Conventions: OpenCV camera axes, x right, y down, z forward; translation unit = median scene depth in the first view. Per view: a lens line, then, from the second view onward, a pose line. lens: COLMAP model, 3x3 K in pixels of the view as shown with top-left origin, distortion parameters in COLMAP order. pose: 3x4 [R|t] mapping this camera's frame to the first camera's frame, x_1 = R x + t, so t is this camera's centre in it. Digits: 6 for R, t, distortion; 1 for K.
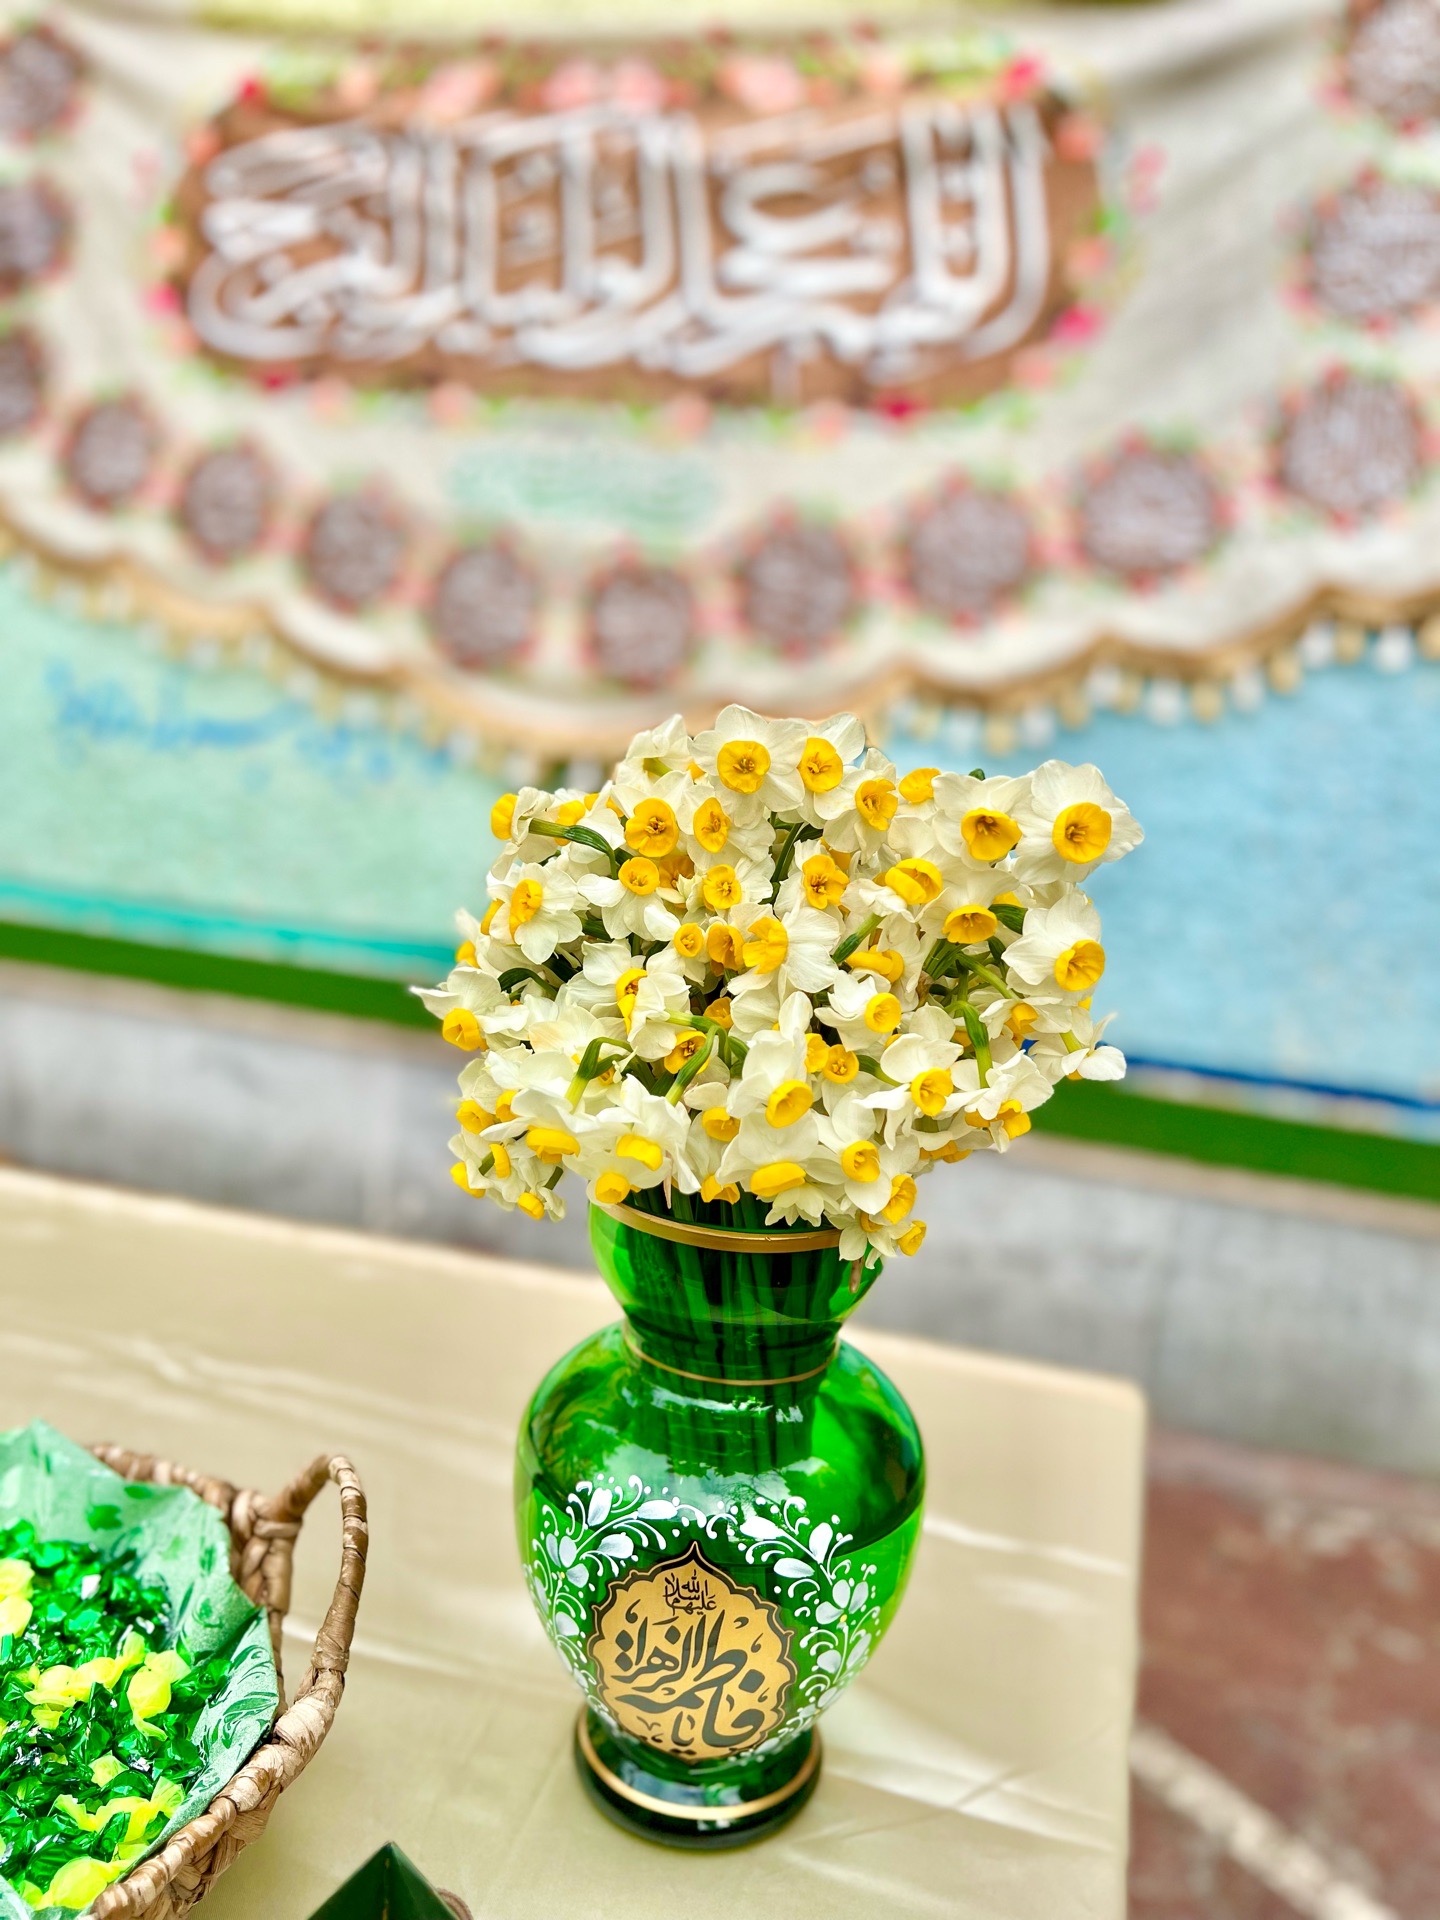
lens RADIAL K [[1460.2, 0, 720.0], [0, 1460.2, 960.0], [0, 0, 1]] dist [-0.001655, -0.002789]
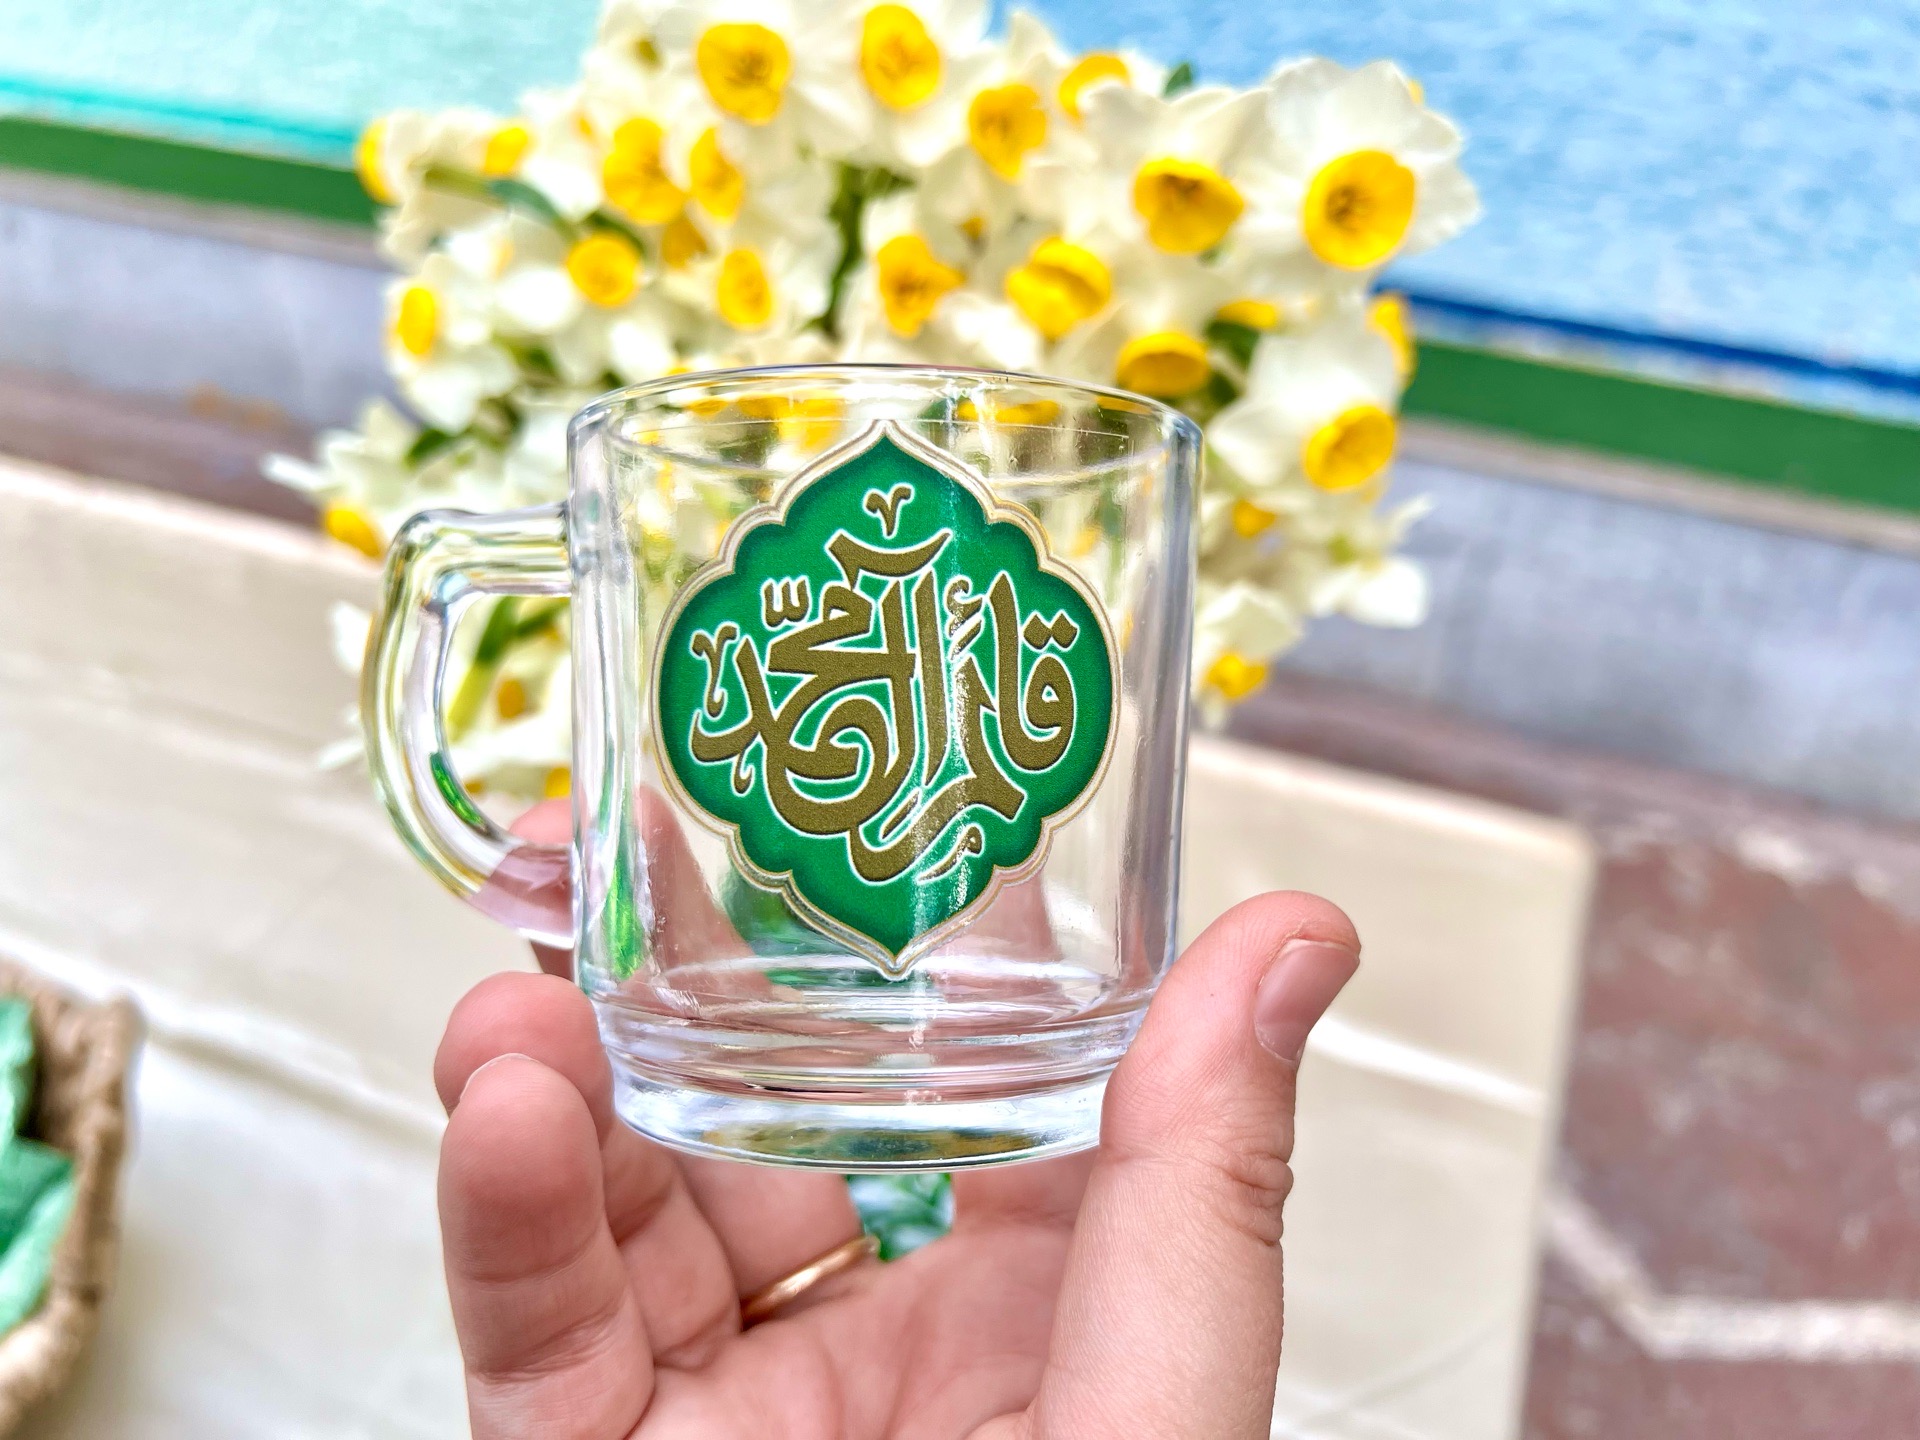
lens RADIAL K [[1460.2, 0, 960.0], [0, 1460.2, 720.0], [0, 0, 1]] dist [-0.001655, -0.002789]
pose [[0.998486, -0.003260, -0.054911, 0.123032], [0.023454, 0.928183, 0.371383, -0.107695], [0.049757, -0.372109, 0.926855, 0.407270]]
